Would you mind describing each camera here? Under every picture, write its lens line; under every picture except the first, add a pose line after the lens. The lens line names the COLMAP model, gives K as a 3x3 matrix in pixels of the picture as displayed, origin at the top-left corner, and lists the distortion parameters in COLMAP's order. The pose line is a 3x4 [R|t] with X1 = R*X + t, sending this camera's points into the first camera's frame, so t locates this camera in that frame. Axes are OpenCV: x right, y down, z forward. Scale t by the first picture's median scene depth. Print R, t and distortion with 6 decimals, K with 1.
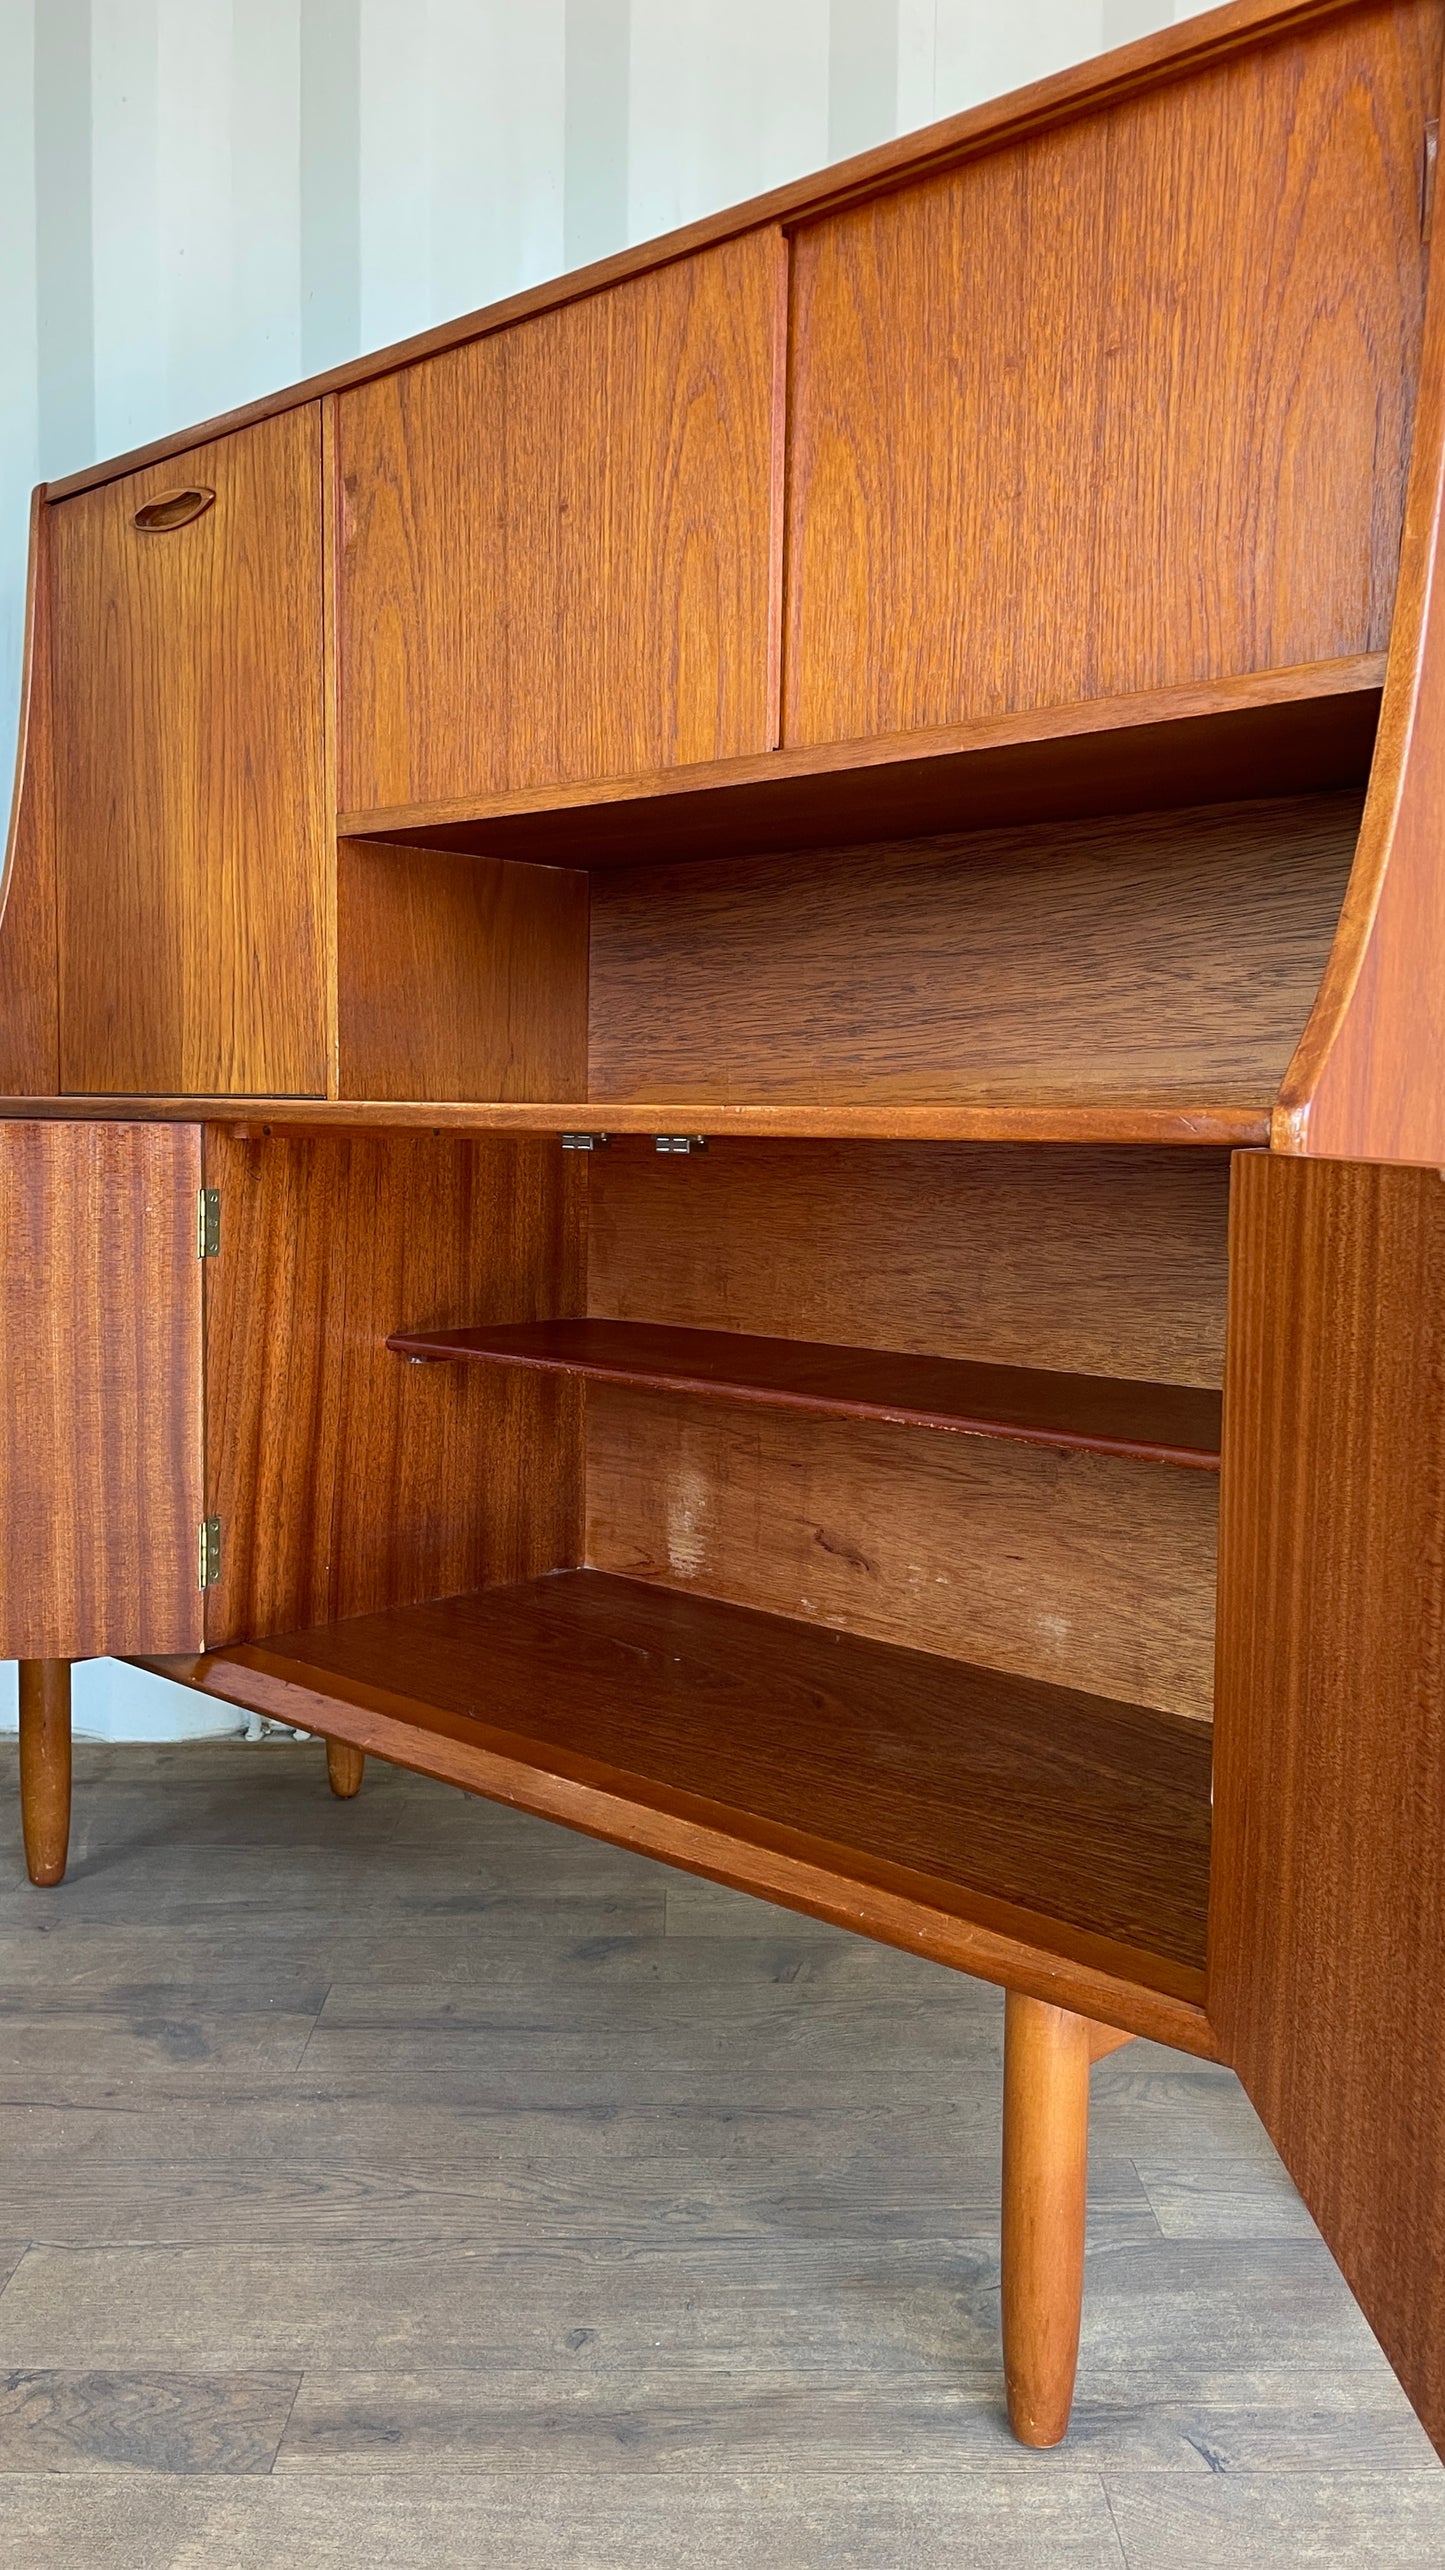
lens RADIAL K [[1969.7, 0, 724.3], [0, 1969.7, 1266.9], [0, 0, 1]] dist [0.080557, -0.109331]
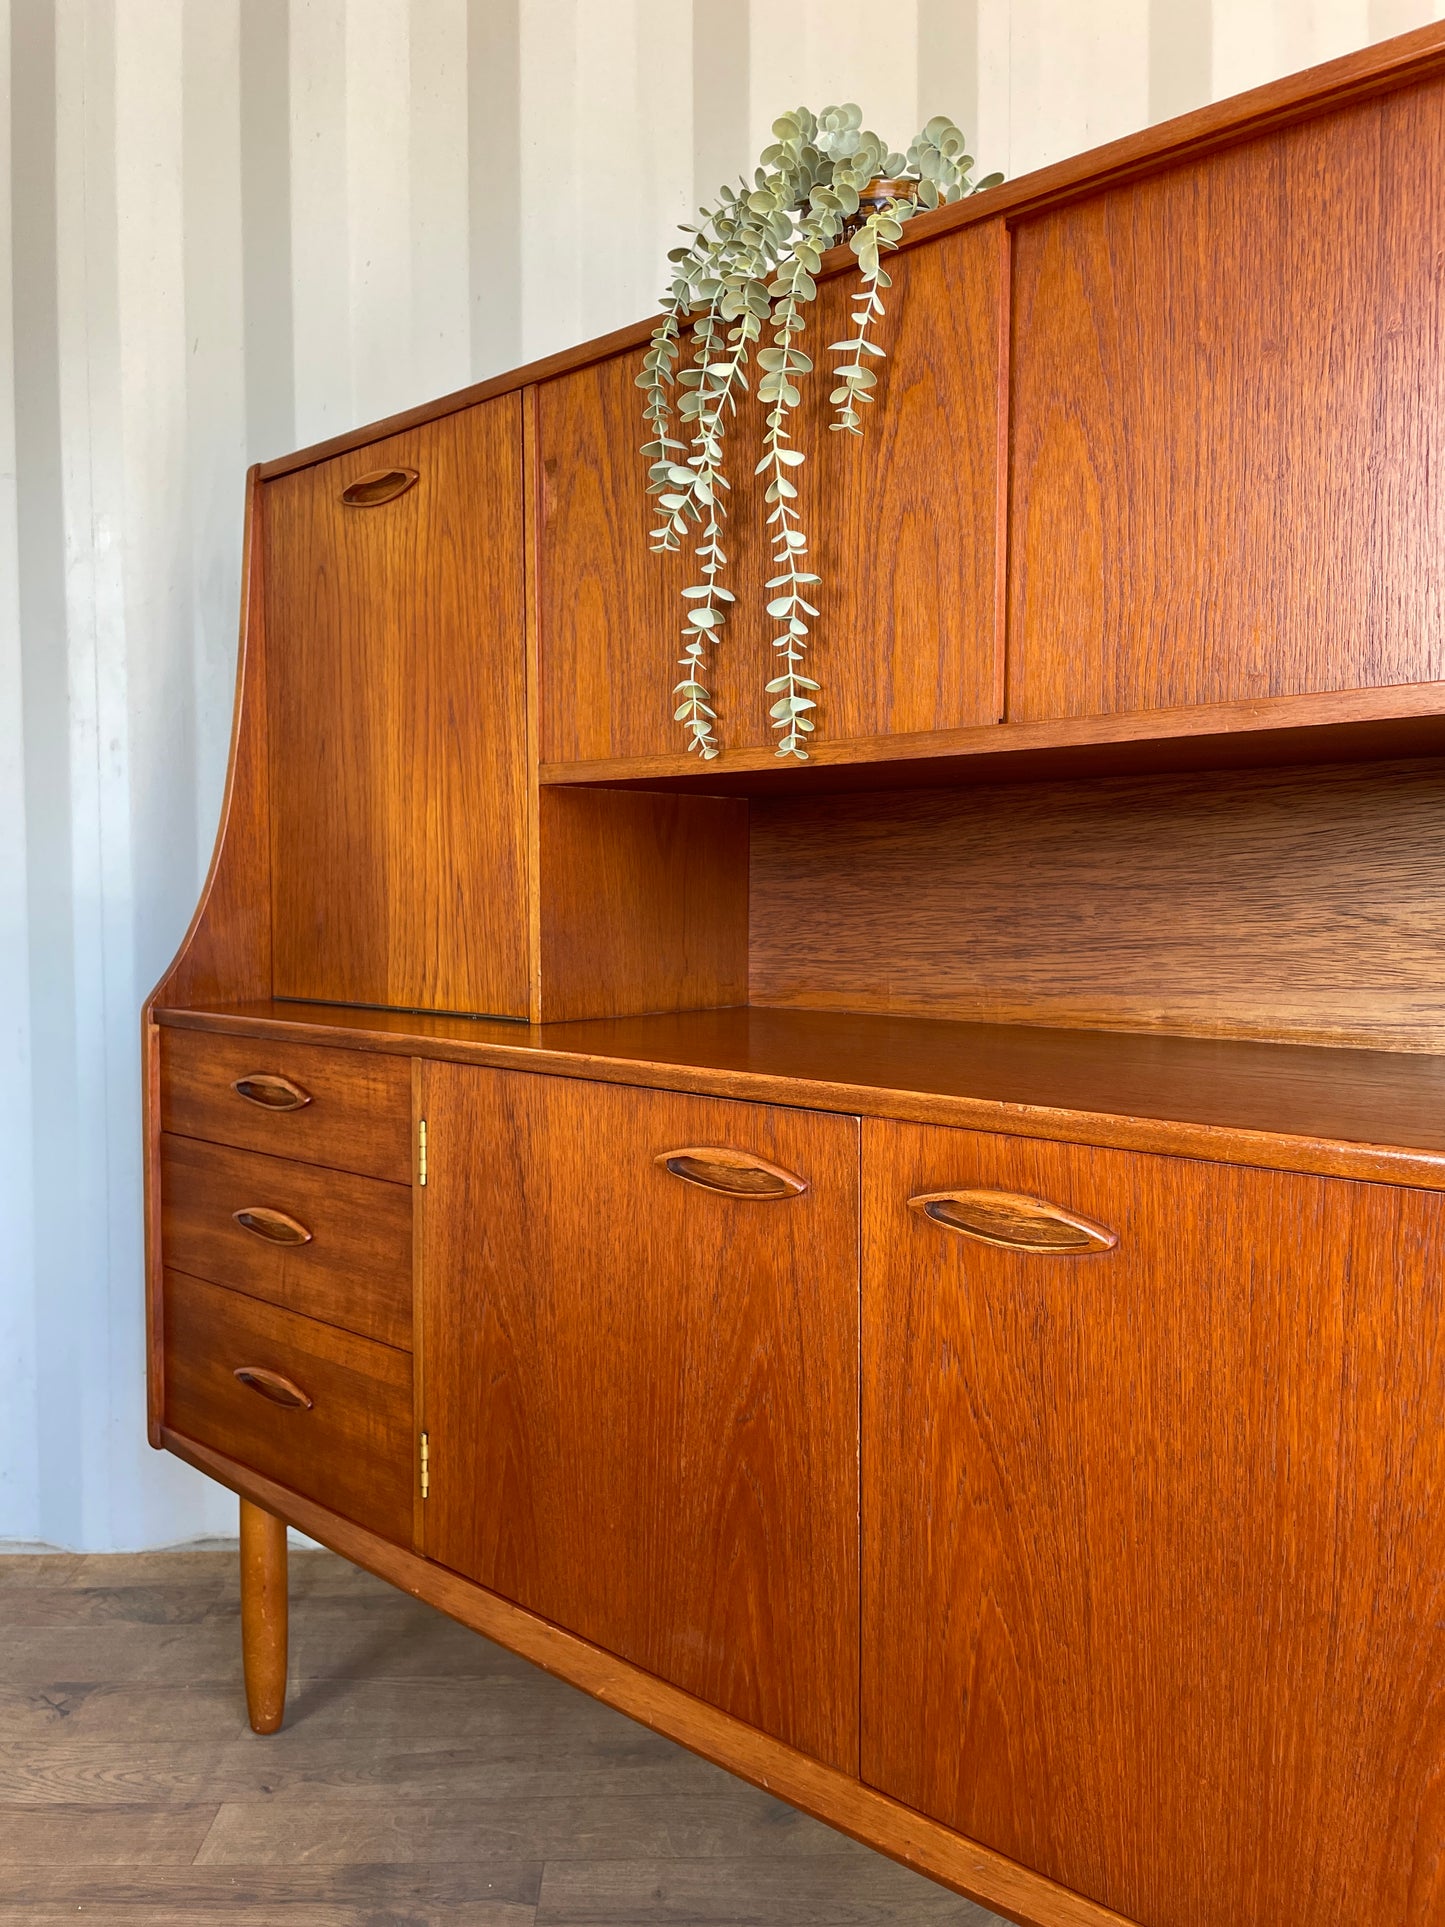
lens RADIAL K [[1458.2, 0, 721.0], [0, 1458.2, 951.2], [0, 0, 1]] dist [0.084887, -0.117515]
pose [[0.999854, -0.016655, 0.003938, -0.104495], [0.016788, 0.999190, -0.036583, -0.098474], [-0.003326, 0.036644, 0.999323, 0.208522]]
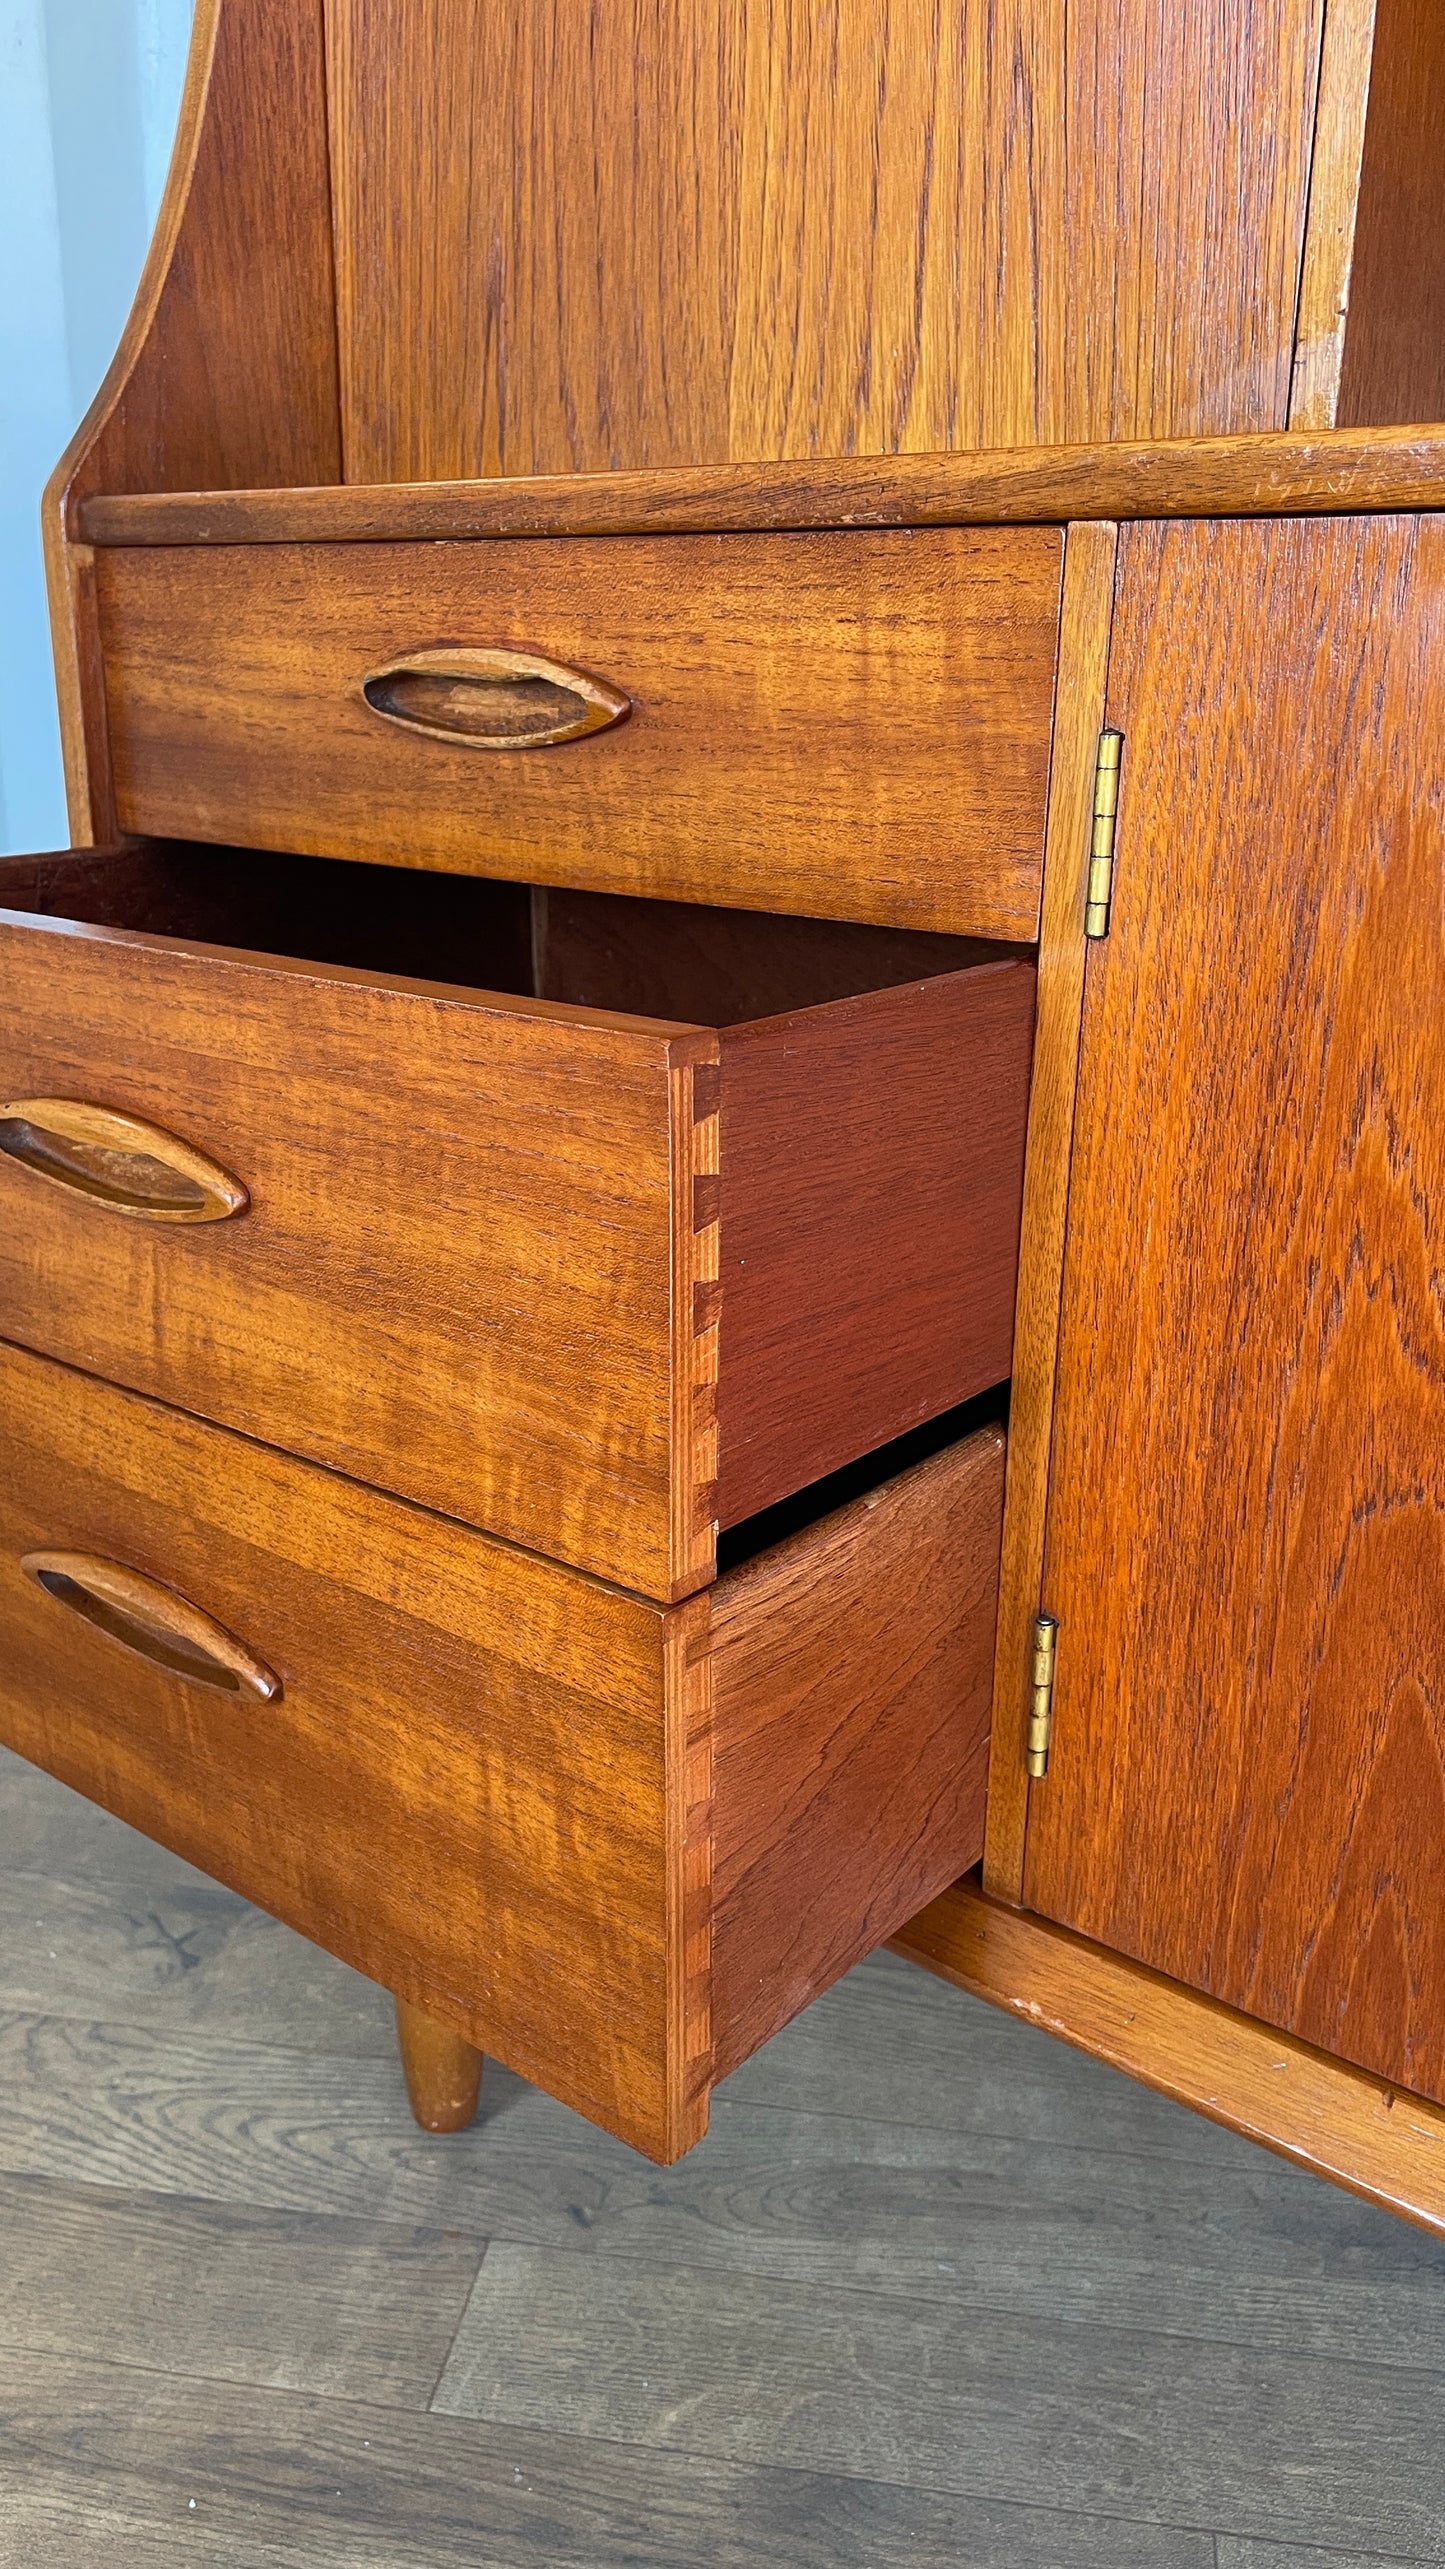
lens RADIAL K [[1968.9, 0, 724.3], [0, 1968.9, 1266.4], [0, 0, 1]] dist [0.080557, -0.109331]
pose [[0.998310, -0.018850, 0.054962, -0.348431], [0.005668, 0.972998, 0.230743, -0.029077], [-0.057828, -0.230042, 0.971461, 0.650736]]
